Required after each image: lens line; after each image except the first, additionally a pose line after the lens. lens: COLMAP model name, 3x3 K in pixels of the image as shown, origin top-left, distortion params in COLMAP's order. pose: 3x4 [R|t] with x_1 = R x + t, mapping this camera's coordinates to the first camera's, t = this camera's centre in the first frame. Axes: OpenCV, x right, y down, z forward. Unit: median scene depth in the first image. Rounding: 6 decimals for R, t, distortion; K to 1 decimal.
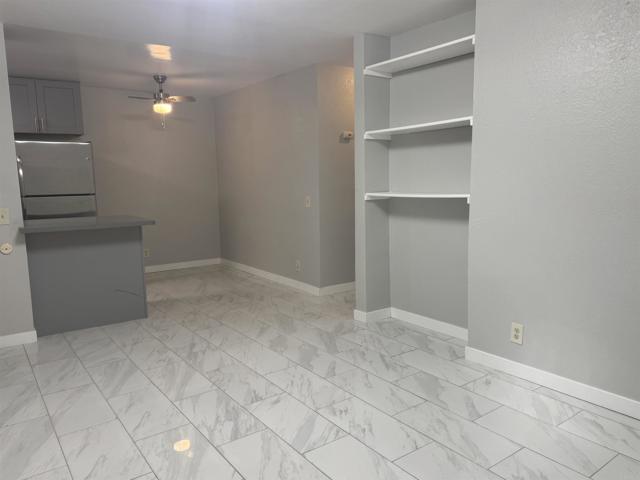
lens RADIAL K [[472.2, 0, 320.0], [0, 472.2, 240.0], [0, 0, 1]] dist [0.122471, -0.162823]
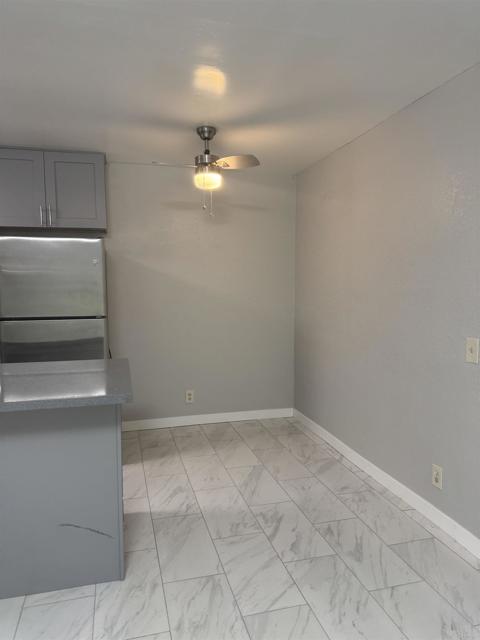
lens RADIAL K [[456.1, 0, 231.6], [0, 456.1, 320.9], [0, 0, 1]] dist [0.035754, -0.067743]
pose [[0.927245, 0.043915, -0.371871, -0.128222], [-0.060244, 0.997658, -0.032402, -0.133944], [0.369577, 0.052448, 0.927719, 0.817225]]
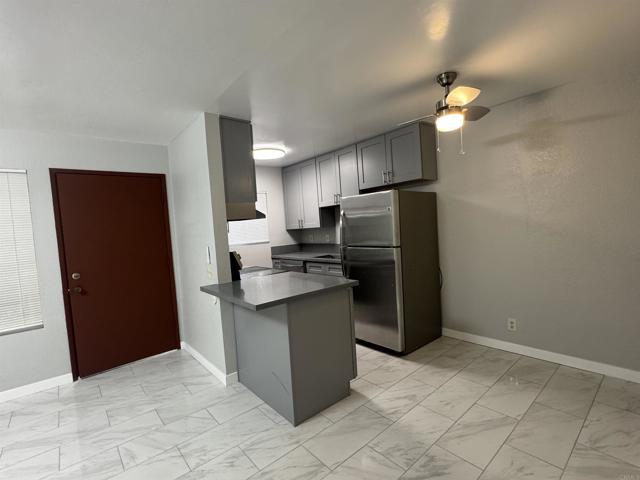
lens RADIAL K [[304.5, 0, 320.0], [0, 304.5, 240.0], [0, 0, 1]] dist [-0.001205, 0.000220]
pose [[0.064659, 0.061262, -0.996025, 0.132865], [-0.065496, 0.996222, 0.057022, -0.217845], [0.995756, 0.061549, 0.068427, 1.371689]]
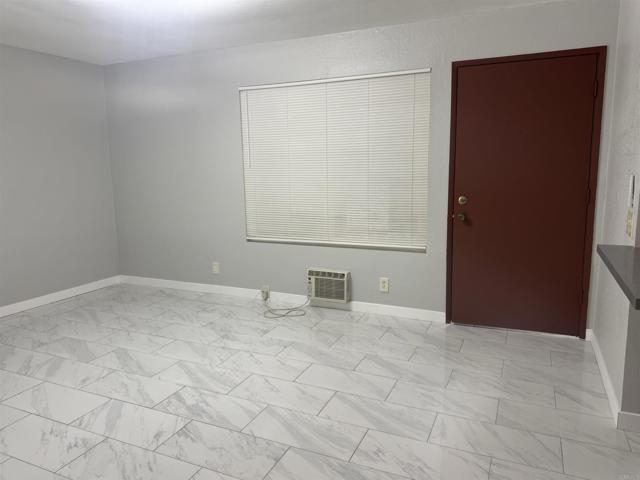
lens RADIAL K [[456.1, 0, 320.0], [0, 456.1, 240.0], [0, 0, 1]] dist [0.035754, -0.067743]
pose [[-0.873460, 0.106956, -0.475003, 0.008238], [-0.035325, 0.959083, 0.280914, -0.214070], [0.485612, 0.262147, -0.833942, 1.491844]]
